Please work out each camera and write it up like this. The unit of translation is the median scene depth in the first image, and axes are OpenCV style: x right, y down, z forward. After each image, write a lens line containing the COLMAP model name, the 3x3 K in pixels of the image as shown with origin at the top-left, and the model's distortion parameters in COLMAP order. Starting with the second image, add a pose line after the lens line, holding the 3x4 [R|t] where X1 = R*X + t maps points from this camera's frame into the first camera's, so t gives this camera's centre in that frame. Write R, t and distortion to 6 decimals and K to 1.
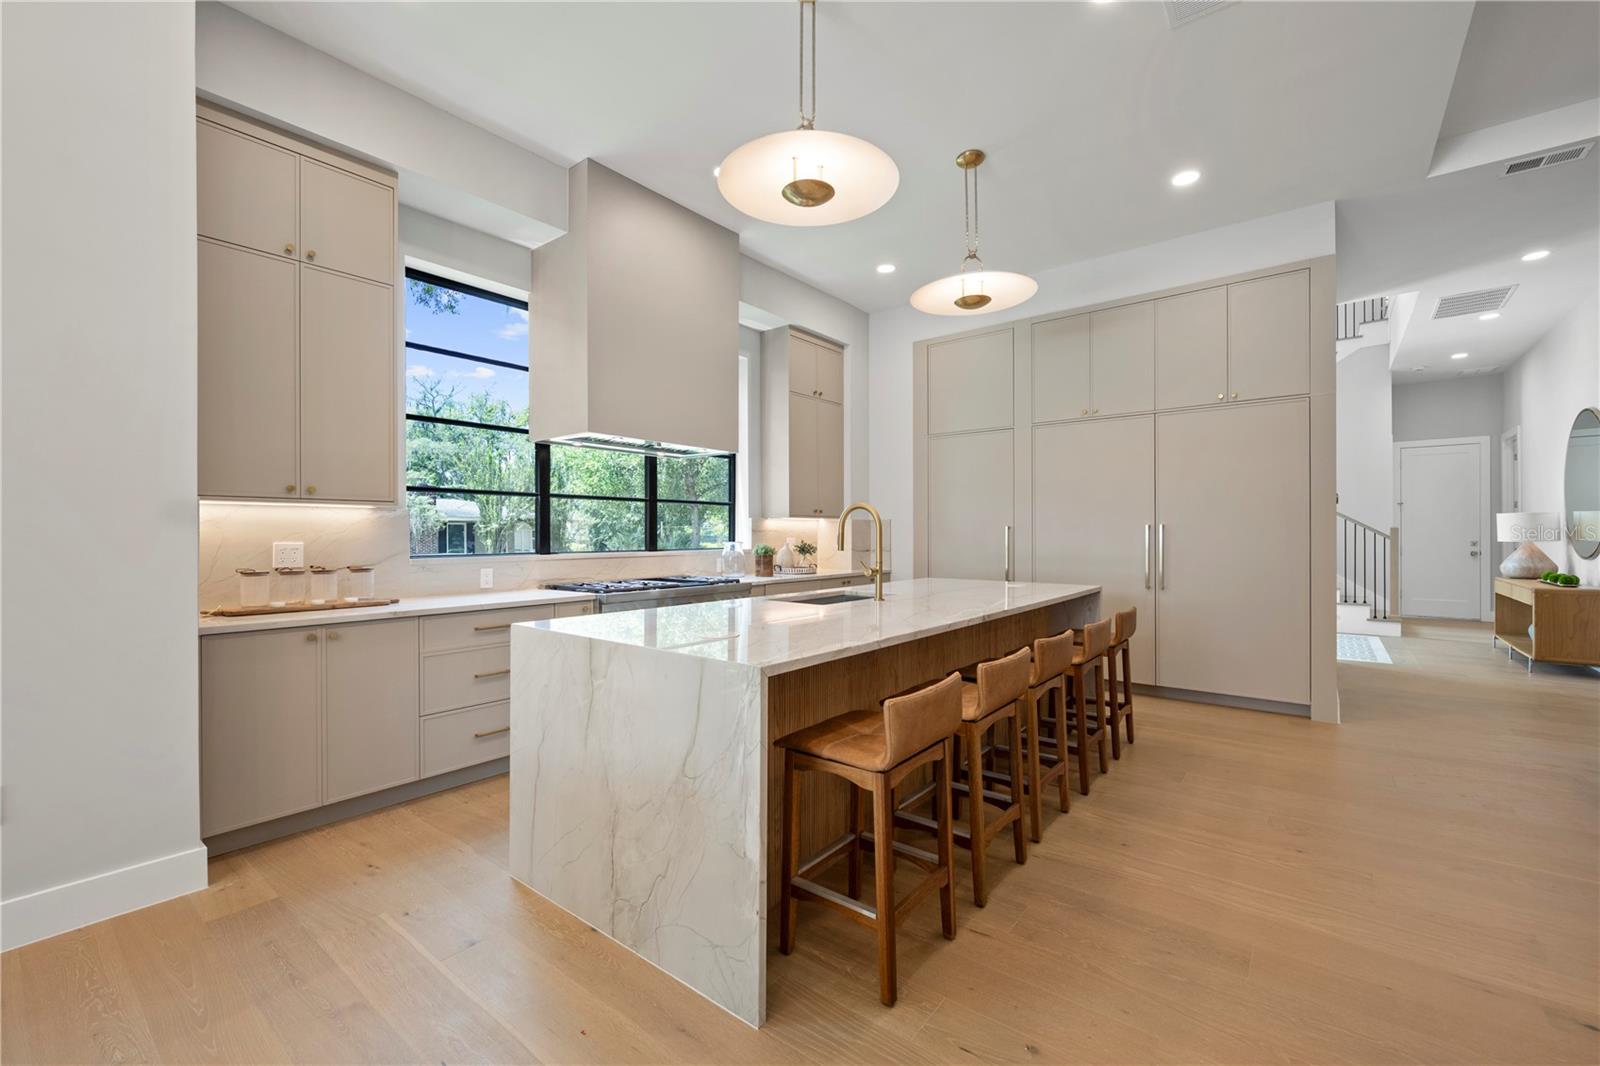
lens RADIAL K [[660.1, 0, 800.0], [0, 660.1, 533.0], [0, 0, 1]] dist [-0.000342, -0.000004]
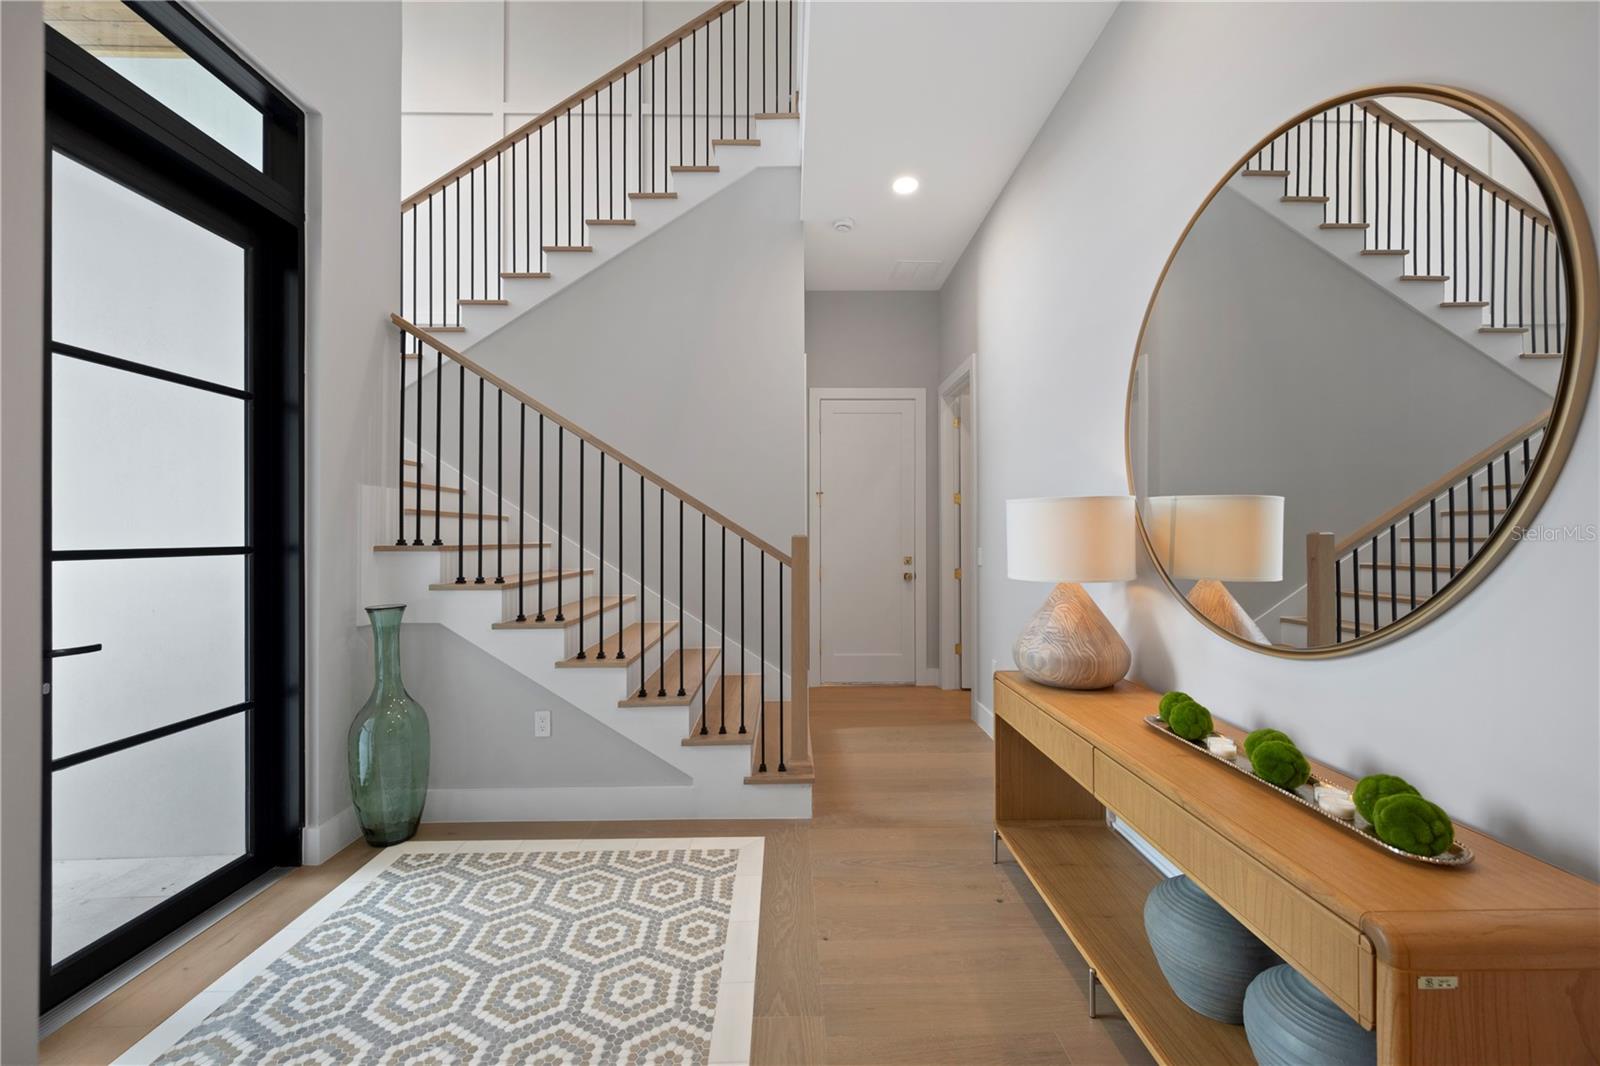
lens RADIAL K [[631.9, 0, 802.8], [0, 631.9, 537.1], [0, 0, 1]] dist [-0.010494, 0.000188]
pose [[0.766596, -0.000702, 0.642130, 0.651447], [-0.002370, 0.999989, 0.003923, -0.009211], [-0.642126, -0.004530, 0.766586, 0.701377]]
